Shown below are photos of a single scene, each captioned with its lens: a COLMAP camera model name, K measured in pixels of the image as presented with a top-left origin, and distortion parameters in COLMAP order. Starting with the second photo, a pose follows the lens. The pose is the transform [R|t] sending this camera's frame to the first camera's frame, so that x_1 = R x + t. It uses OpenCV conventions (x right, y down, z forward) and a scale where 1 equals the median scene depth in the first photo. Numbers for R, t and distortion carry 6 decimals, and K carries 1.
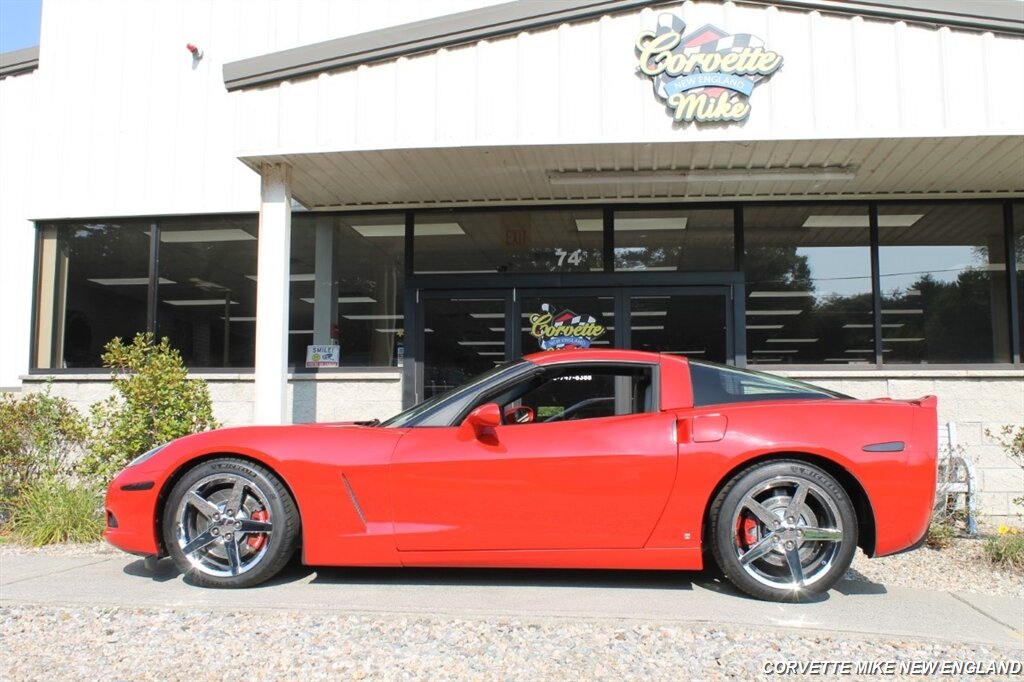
lens RADIAL K [[1033.6, 0, 512.0], [0, 1033.6, 341.0], [0, 0, 1]] dist [-0.098090, 0.038884]
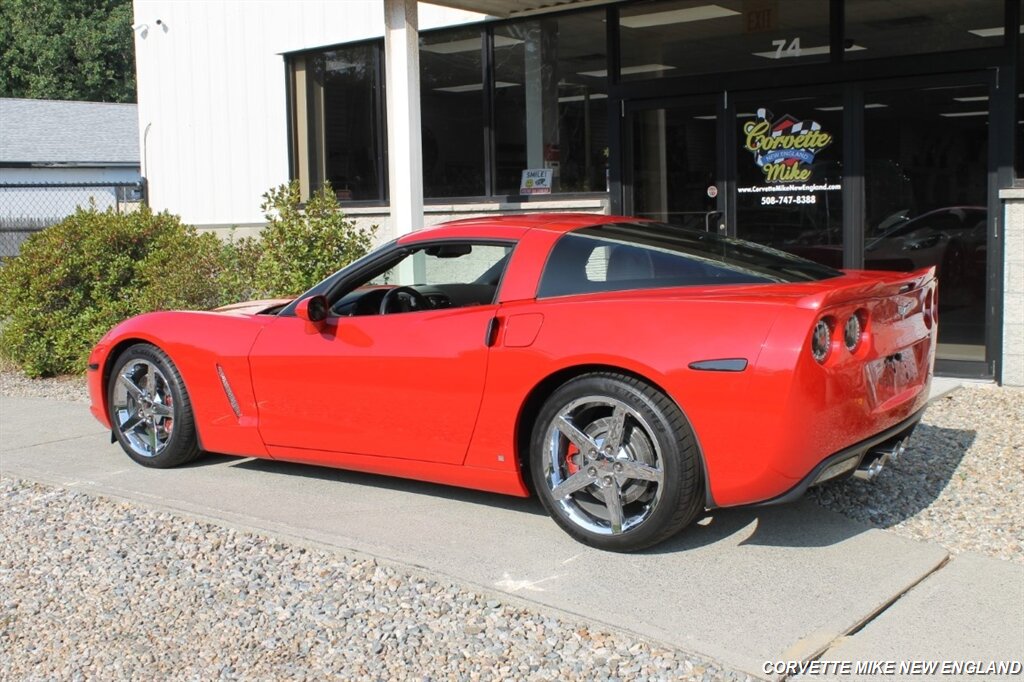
lens RADIAL K [[1186.1, 0, 514.6], [0, 1186.1, 328.2], [0, 0, 1]] dist [-0.076542, 0.027676]
pose [[0.857804, 0.027055, -0.513264, 0.430453], [0.072478, 0.982268, 0.172907, -0.051404], [0.508841, -0.185520, 0.840633, 0.134644]]
